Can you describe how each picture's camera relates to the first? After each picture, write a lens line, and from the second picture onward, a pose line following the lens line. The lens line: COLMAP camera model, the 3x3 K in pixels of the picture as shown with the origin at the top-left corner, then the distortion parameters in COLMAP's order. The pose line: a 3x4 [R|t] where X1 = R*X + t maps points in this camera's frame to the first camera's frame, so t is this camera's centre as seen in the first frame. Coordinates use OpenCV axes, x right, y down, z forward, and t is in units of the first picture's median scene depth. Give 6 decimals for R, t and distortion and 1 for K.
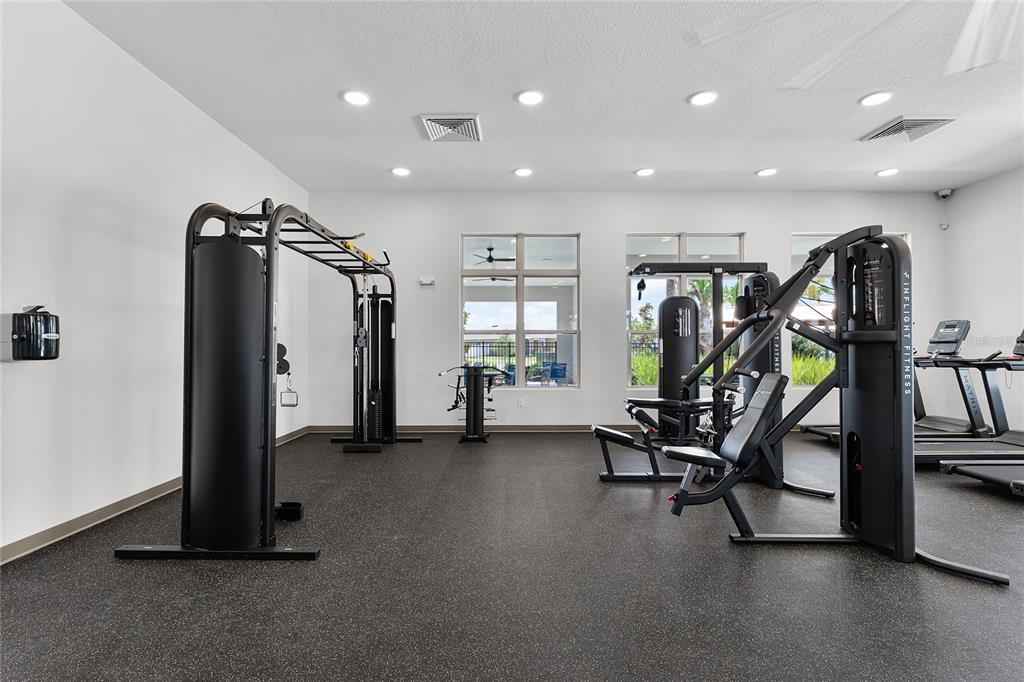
lens RADIAL K [[453.7, 0, 498.0], [0, 453.7, 344.6], [0, 0, 1]] dist [0.002082, -0.000072]
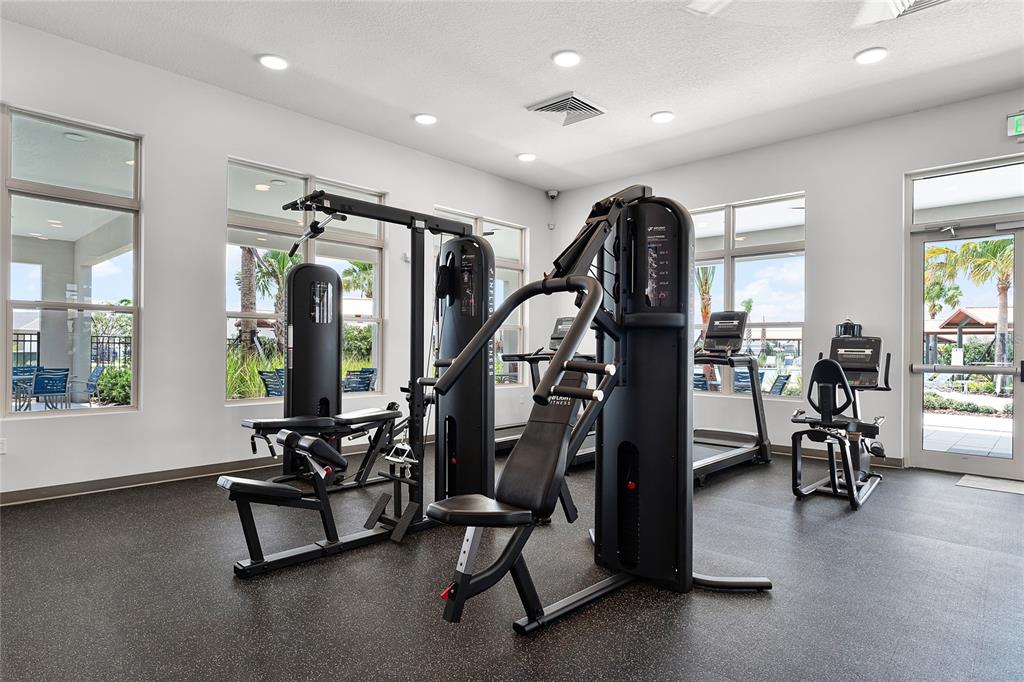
lens RADIAL K [[577.1, 0, 504.5], [0, 577.1, 343.7], [0, 0, 1]] dist [0.005685, -0.000196]
pose [[0.681233, 0.013816, 0.731936, -0.063674], [-0.014908, 0.999876, -0.004999, 0.019589], [-0.731915, -0.007506, 0.681355, 0.299641]]
